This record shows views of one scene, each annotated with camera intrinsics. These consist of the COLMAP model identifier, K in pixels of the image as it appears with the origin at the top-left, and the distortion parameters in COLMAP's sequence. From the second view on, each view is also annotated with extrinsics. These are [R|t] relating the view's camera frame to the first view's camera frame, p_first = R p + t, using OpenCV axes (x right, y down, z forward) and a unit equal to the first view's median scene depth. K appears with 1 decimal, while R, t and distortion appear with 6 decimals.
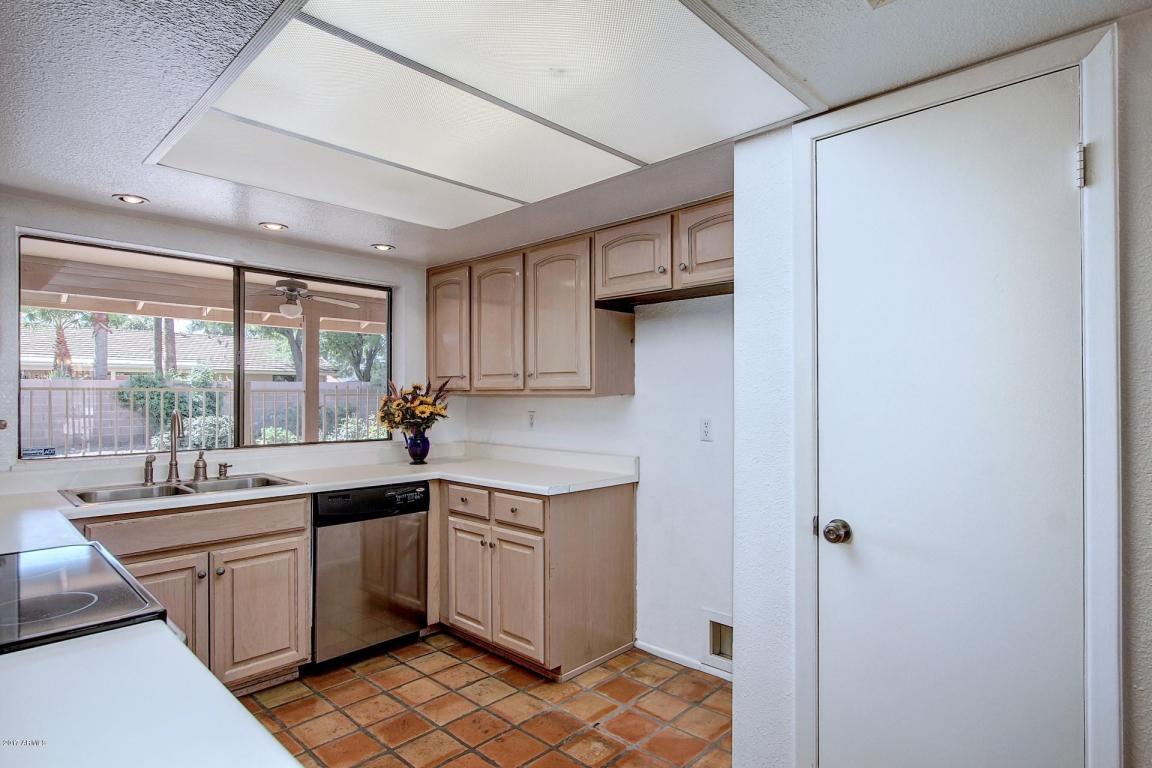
lens RADIAL K [[600.3, 0, 576.0], [0, 600.3, 392.5], [0, 0, 1]] dist [-0.004159, -0.001612]
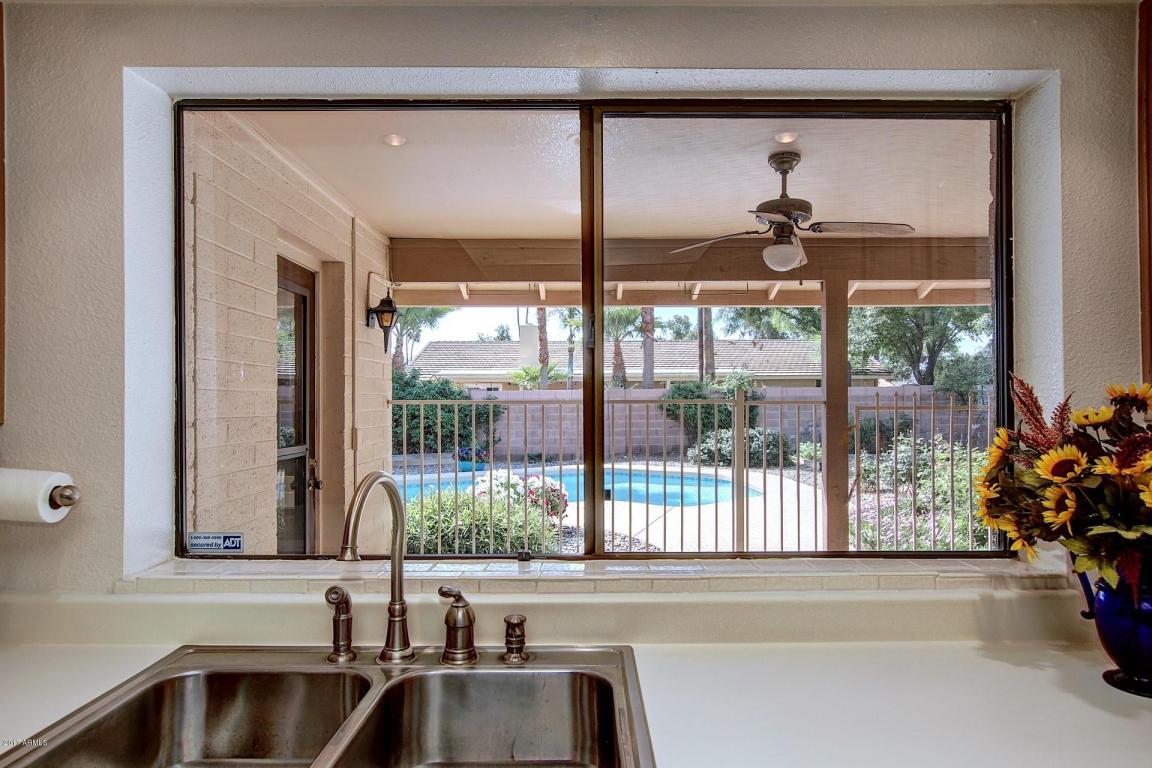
lens RADIAL K [[670.9, 0, 582.8], [0, 670.9, 403.5], [0, 0, 1]] dist [-0.044295, 0.000828]
pose [[0.684936, -0.003139, -0.728596, -0.123012], [0.008569, 0.999956, 0.003747, -0.005450], [0.728552, -0.008810, 0.684933, 0.345814]]
